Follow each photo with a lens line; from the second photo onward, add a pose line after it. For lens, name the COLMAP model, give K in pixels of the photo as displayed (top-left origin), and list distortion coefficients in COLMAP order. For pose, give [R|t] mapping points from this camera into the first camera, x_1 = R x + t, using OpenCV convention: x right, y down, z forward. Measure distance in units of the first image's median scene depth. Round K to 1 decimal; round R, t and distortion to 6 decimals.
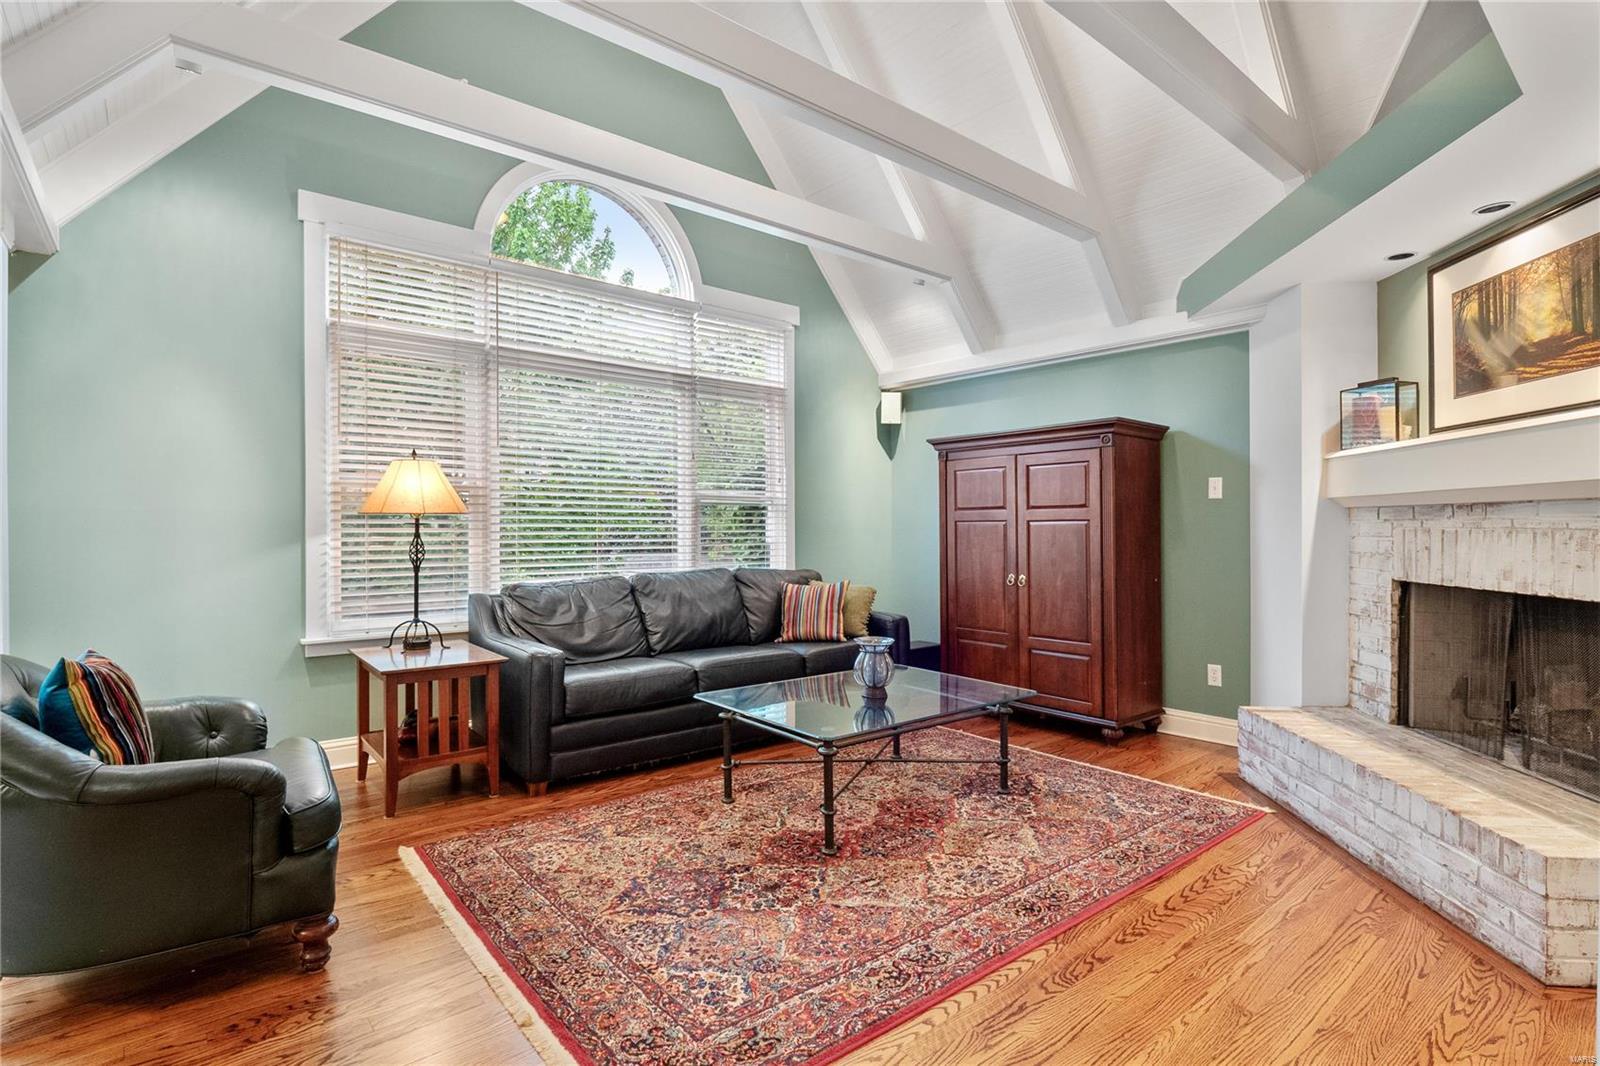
lens RADIAL K [[765.4, 0, 791.4], [0, 765.4, 529.0], [0, 0, 1]] dist [-0.005116, -0.001209]
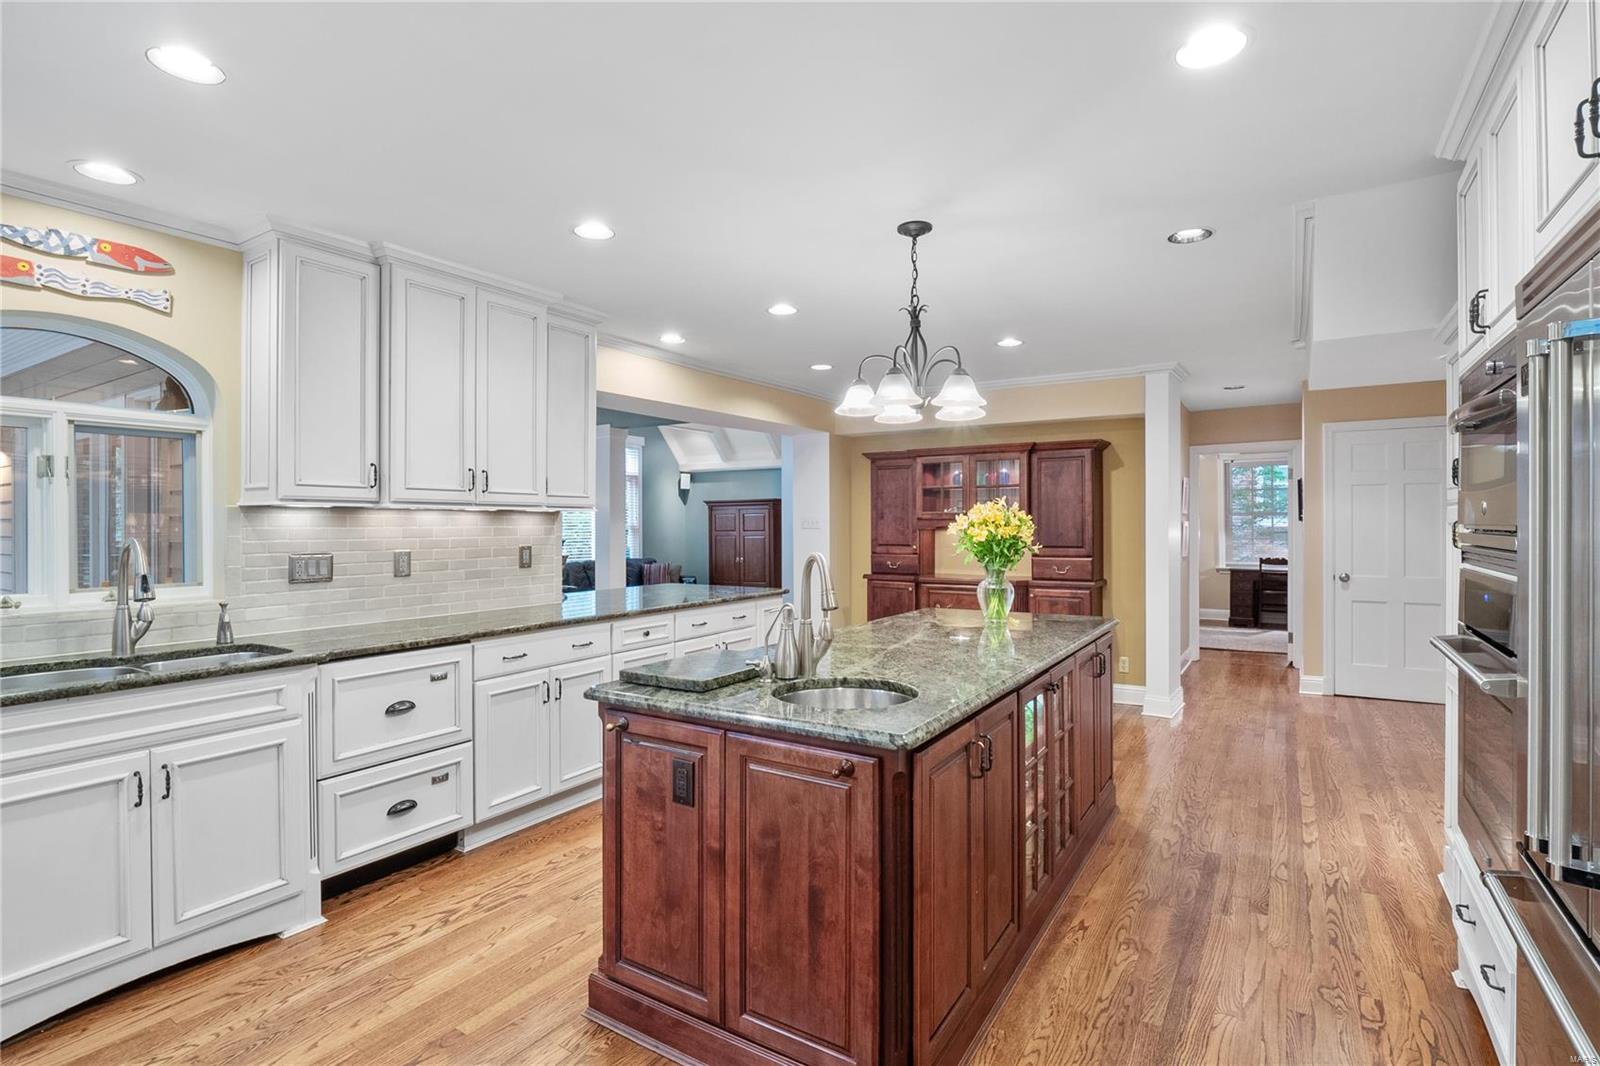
lens RADIAL K [[765.4, 0, 801.5], [0, 765.4, 528.4], [0, 0, 1]] dist [-0.005116, -0.001209]
pose [[0.949762, -0.006643, 0.312904, -0.252476], [0.004295, 0.999957, 0.008193, -0.047756], [-0.312945, -0.006438, 0.949750, -1.234865]]
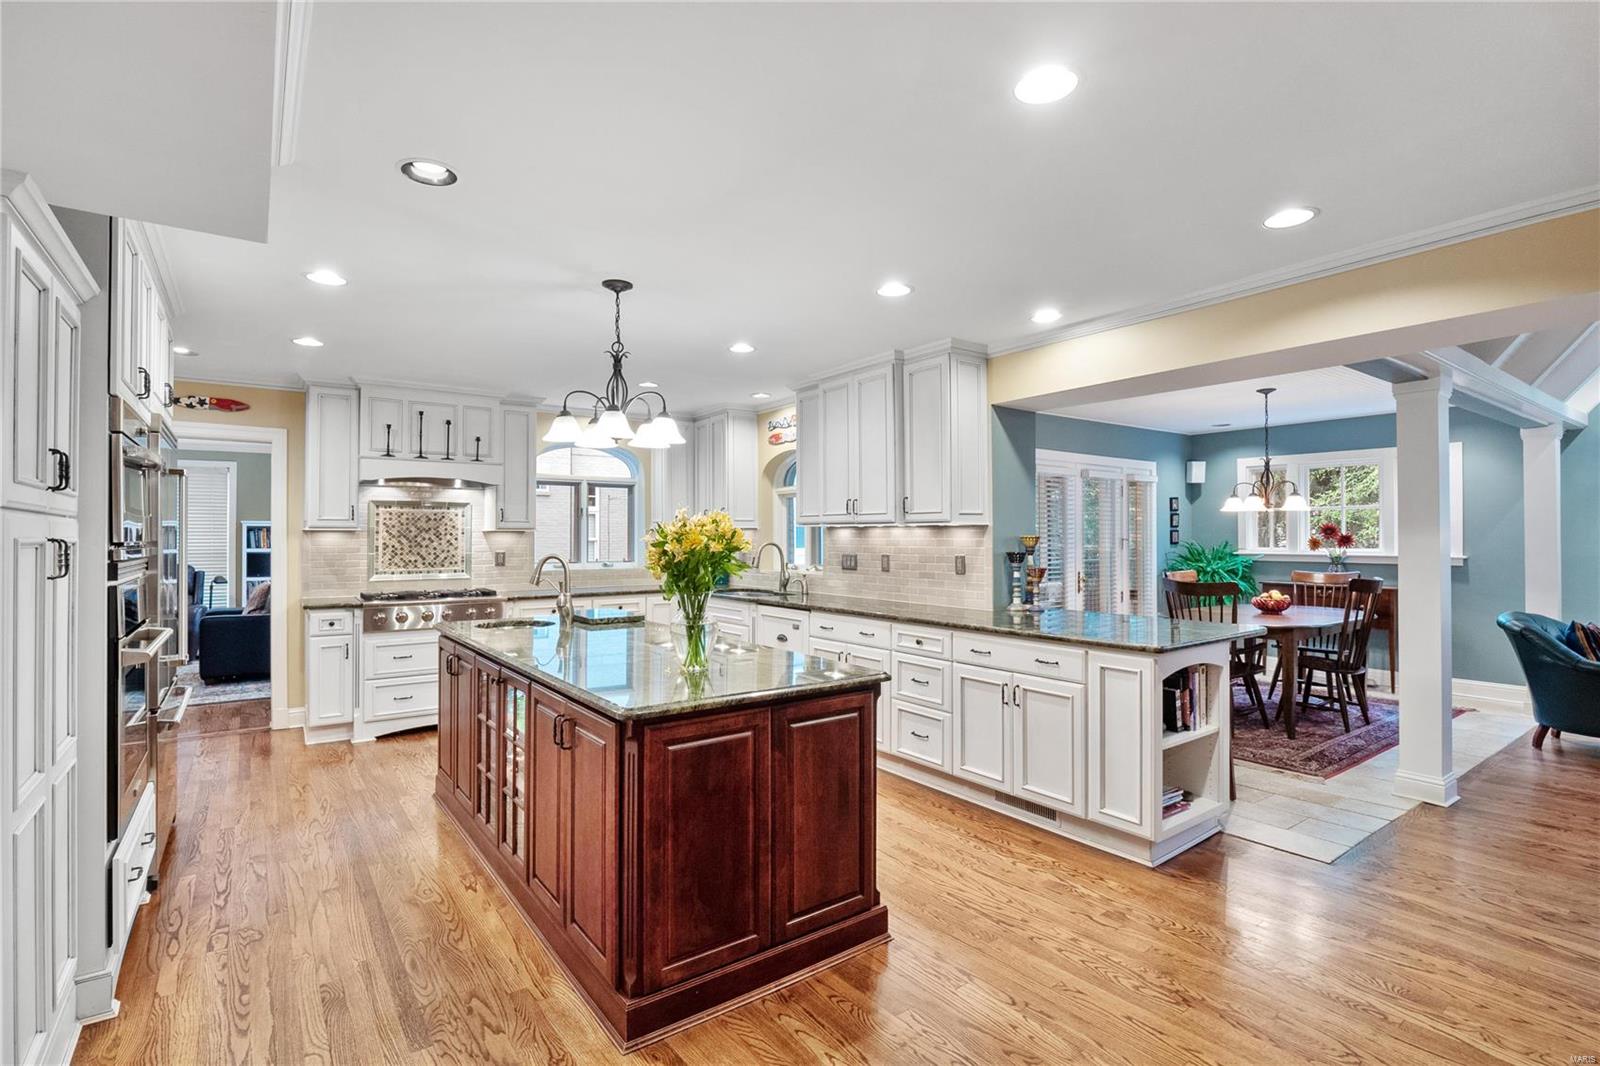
lens RADIAL K [[765.4, 0, 813.2], [0, 765.4, 533.3], [0, 0, 1]] dist [-0.005116, -0.001209]
pose [[-0.046871, -0.005897, -0.998884, 0.637791], [0.002994, 0.999977, -0.006044, -0.045925], [0.998896, -0.003274, -0.046852, -0.537207]]
